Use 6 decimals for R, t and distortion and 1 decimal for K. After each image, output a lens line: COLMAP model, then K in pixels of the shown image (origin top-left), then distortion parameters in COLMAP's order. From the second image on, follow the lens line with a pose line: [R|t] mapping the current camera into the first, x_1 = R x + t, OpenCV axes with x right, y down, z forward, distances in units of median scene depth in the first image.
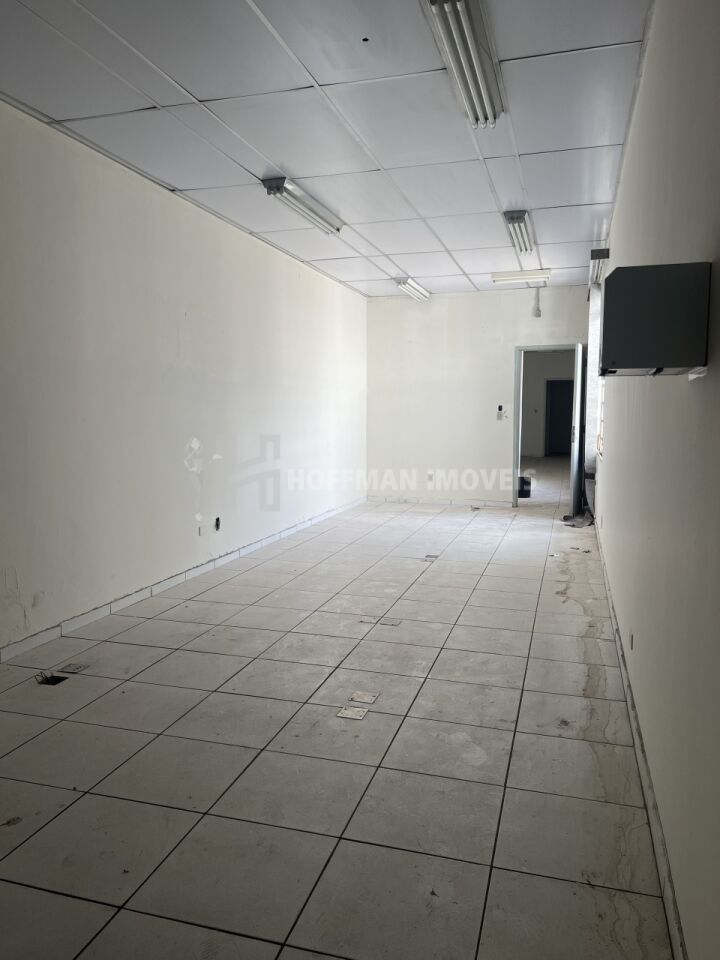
lens RADIAL K [[723.5, 0, 360.0], [0, 723.5, 480.0], [0, 0, 1]] dist [0.041910, -0.008032]
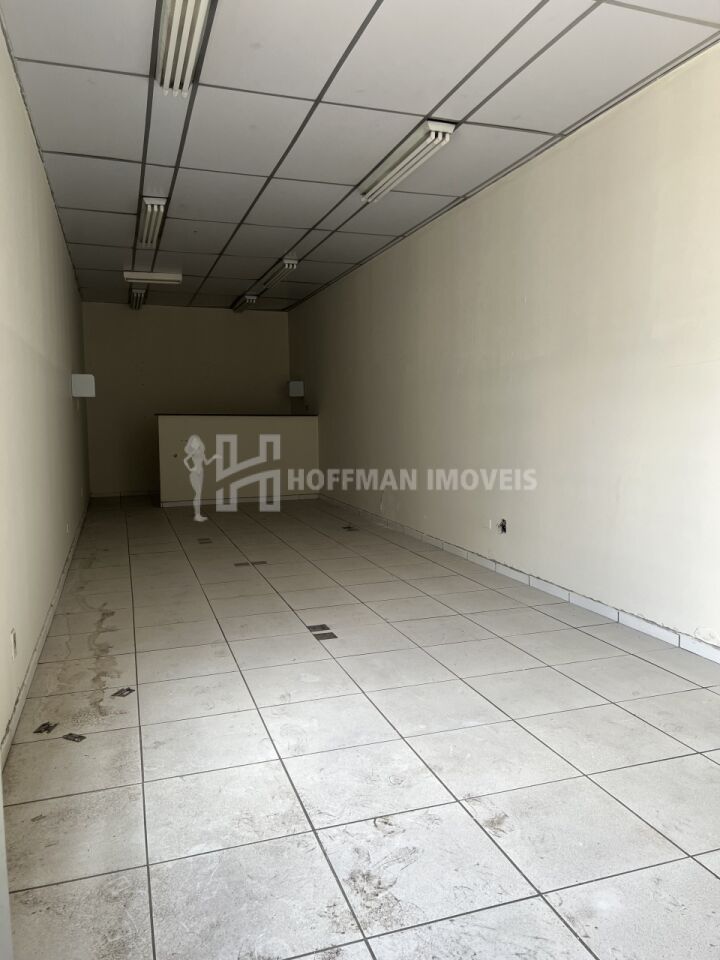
lens RADIAL K [[723.5, 0, 360.0], [0, 723.5, 480.0], [0, 0, 1]] dist [0.041910, -0.008032]
pose [[-0.821973, 0.058154, -0.566550, 0.462855], [-0.044569, 0.985154, 0.165784, -0.138492], [0.567780, 0.161520, -0.807178, 1.666728]]
